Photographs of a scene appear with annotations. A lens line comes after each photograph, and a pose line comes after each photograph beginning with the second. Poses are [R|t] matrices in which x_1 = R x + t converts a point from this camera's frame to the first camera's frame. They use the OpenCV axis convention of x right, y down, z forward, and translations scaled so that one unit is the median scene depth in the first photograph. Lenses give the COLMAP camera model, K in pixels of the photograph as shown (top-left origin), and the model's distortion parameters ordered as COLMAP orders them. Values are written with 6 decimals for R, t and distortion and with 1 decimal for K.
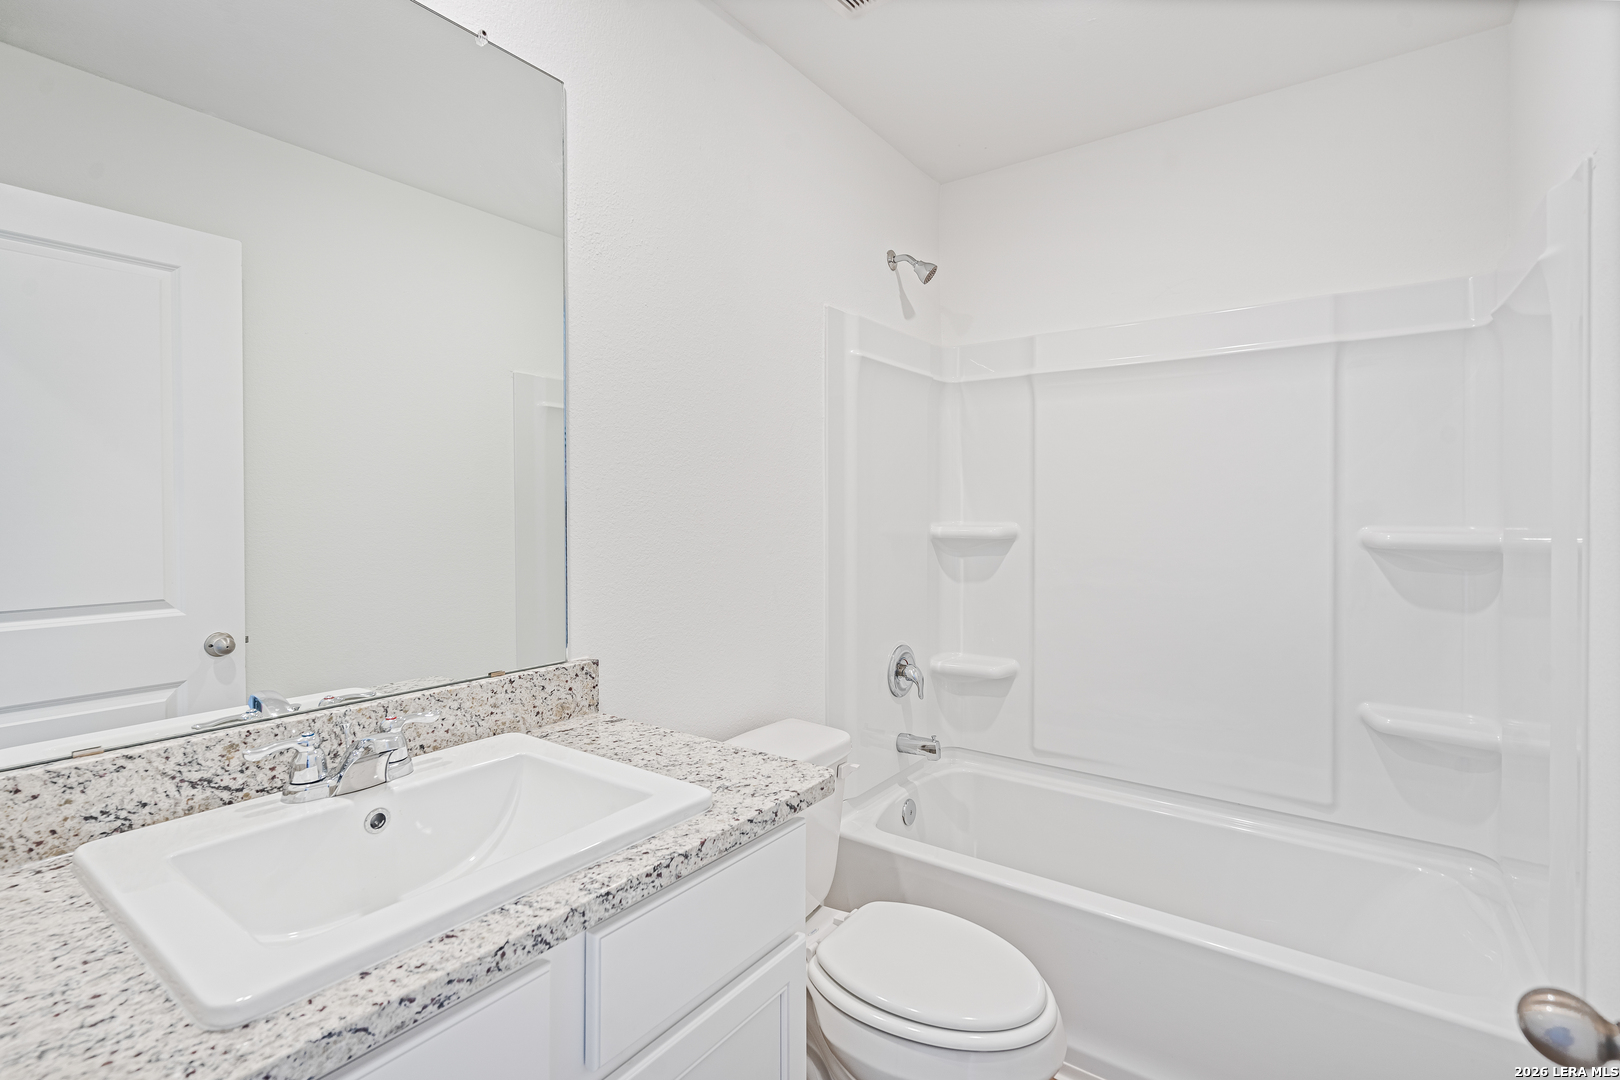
lens RADIAL K [[764.9, 0, 781.4], [0, 764.9, 513.0], [0, 0, 1]] dist [-0.002800, 0.000934]
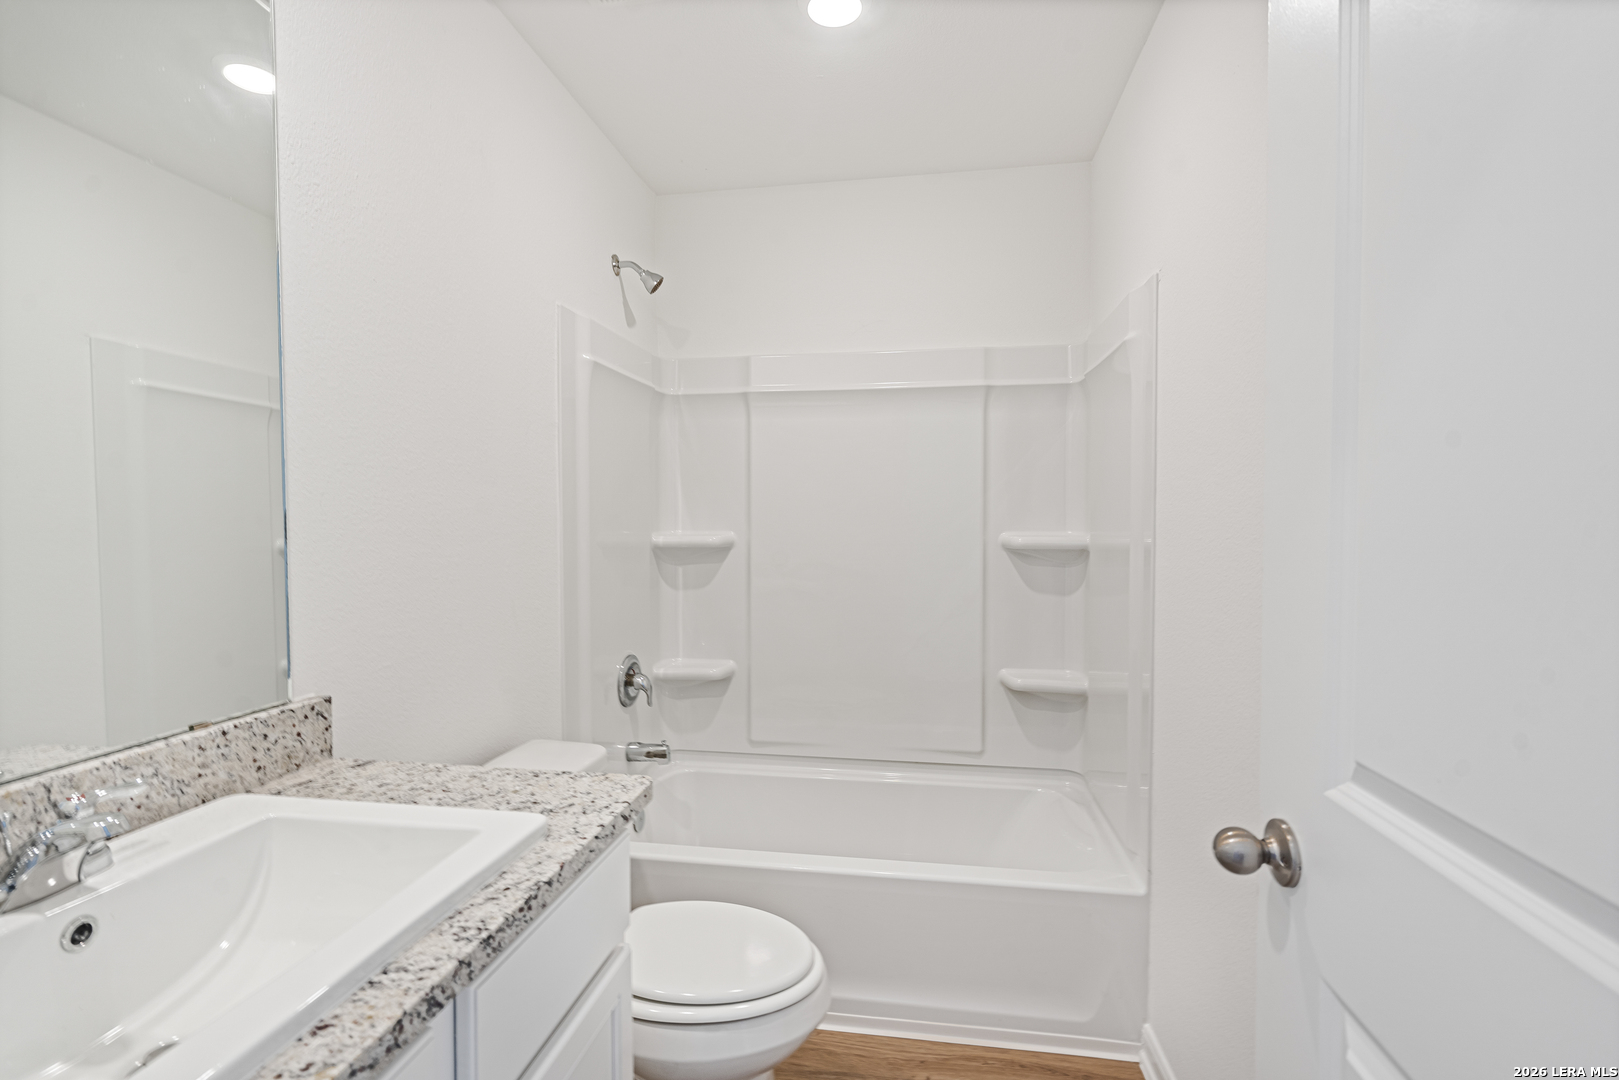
lens RADIAL K [[767.4, 0, 804.6], [0, 767.4, 541.6], [0, 0, 1]] dist [-0.002906, 0.000429]
pose [[0.888092, -0.013358, 0.459471, -0.174326], [0.002890, 0.999720, 0.023480, 0.003281], [-0.459656, -0.019524, 0.887882, 0.013863]]
